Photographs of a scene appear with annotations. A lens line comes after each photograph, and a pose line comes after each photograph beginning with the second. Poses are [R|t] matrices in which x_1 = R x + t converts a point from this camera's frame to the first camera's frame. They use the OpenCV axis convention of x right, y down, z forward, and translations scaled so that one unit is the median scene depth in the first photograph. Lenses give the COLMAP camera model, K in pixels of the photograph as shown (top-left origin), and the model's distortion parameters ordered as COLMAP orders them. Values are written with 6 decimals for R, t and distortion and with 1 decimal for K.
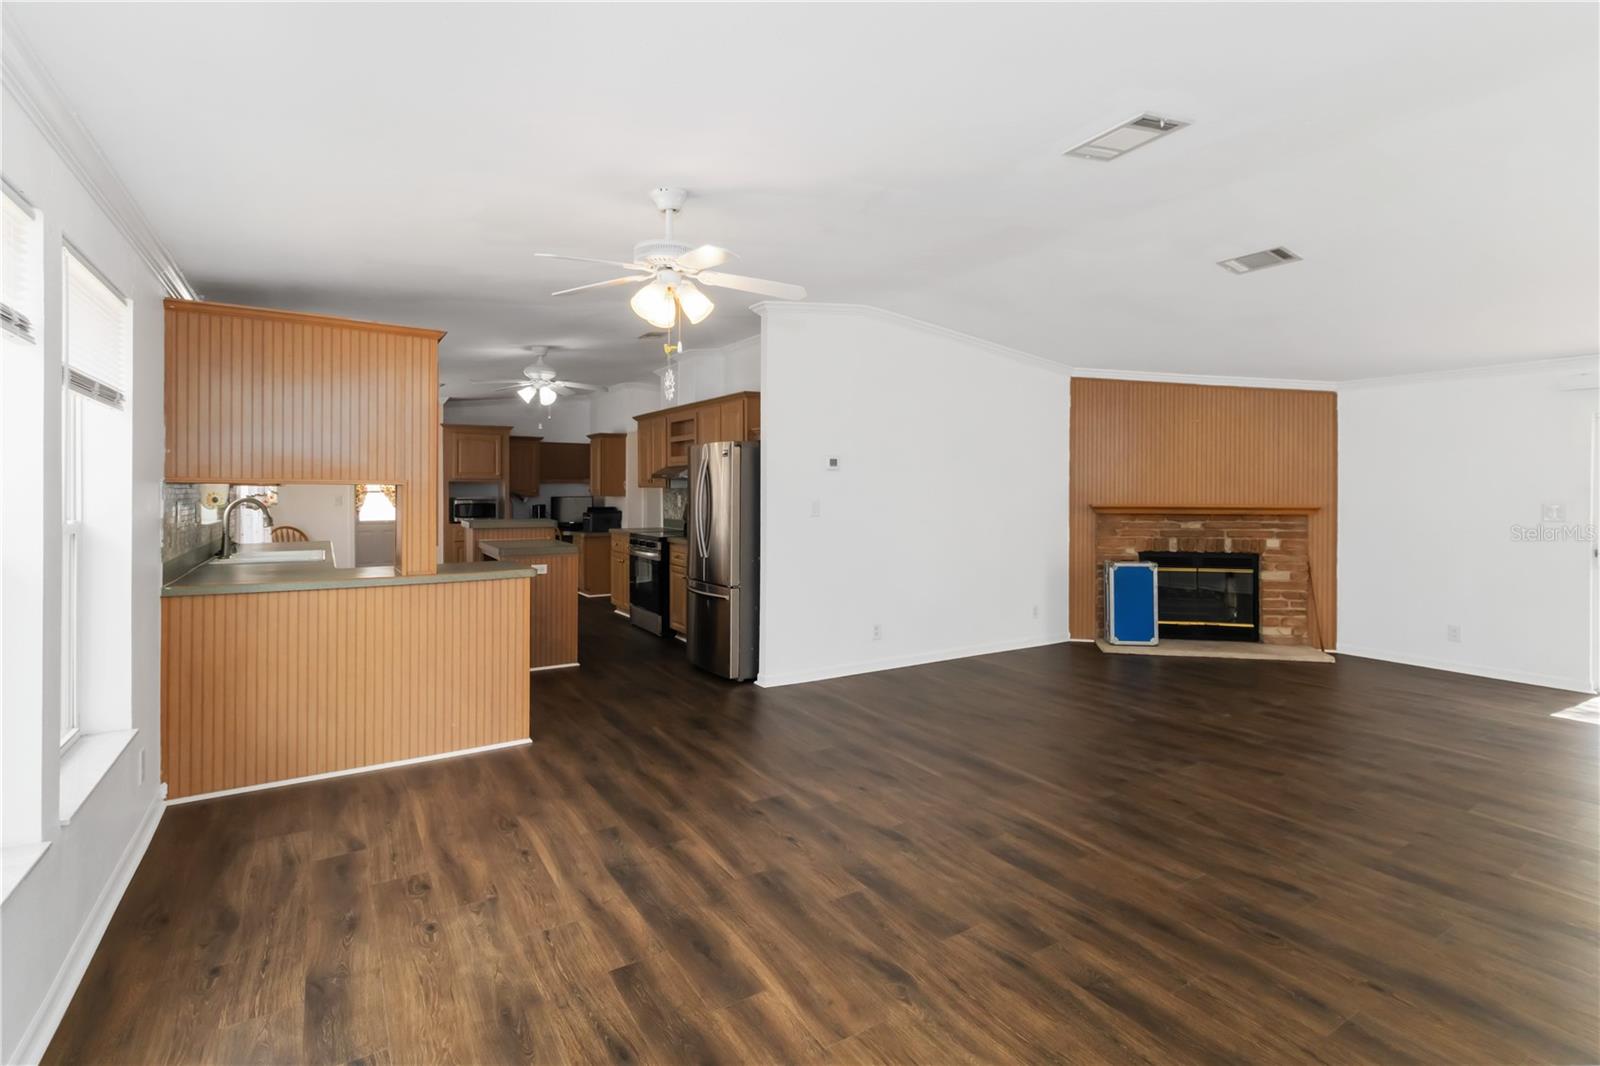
lens RADIAL K [[757.9, 0, 832.8], [0, 757.9, 490.8], [0, 0, 1]] dist [0.000102, -0.000835]
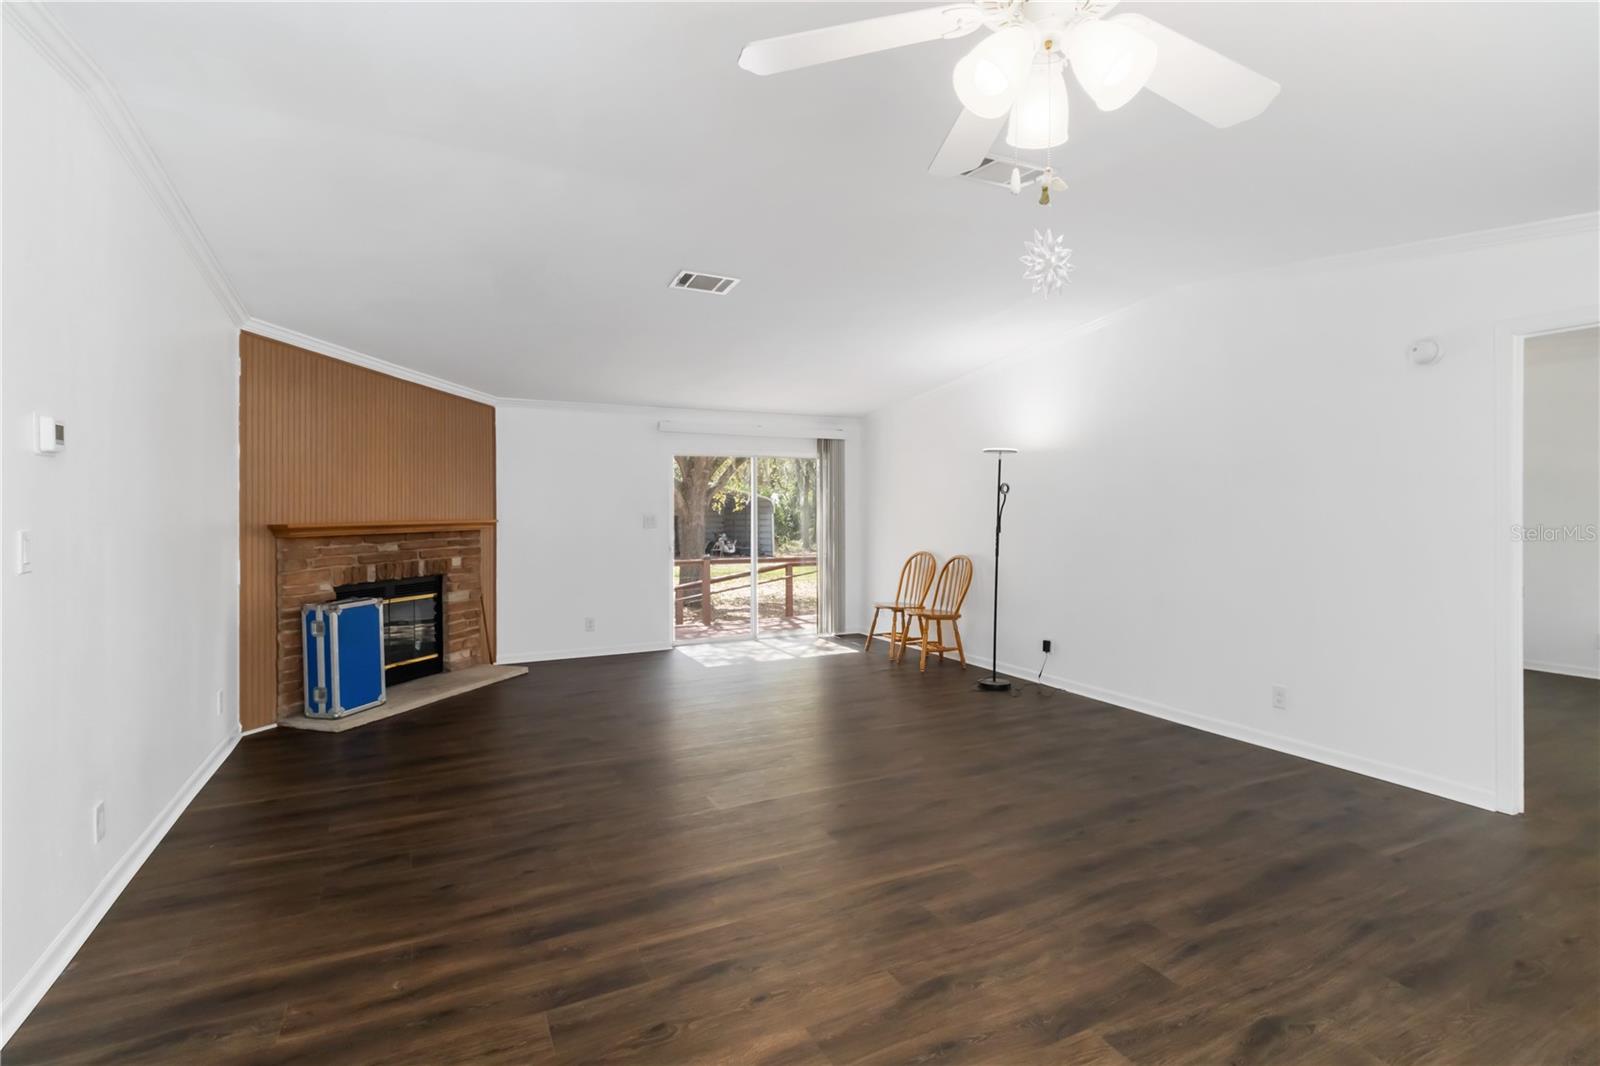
lens RADIAL K [[757.9, 0, 808.6], [0, 757.9, 505.8], [0, 0, 1]] dist [0.000102, -0.000835]
pose [[0.121839, -0.001480, 0.992549, -0.286744], [0.003112, 0.999995, 0.001109, 0.001544], [-0.992545, 0.002953, 0.121843, 0.463054]]
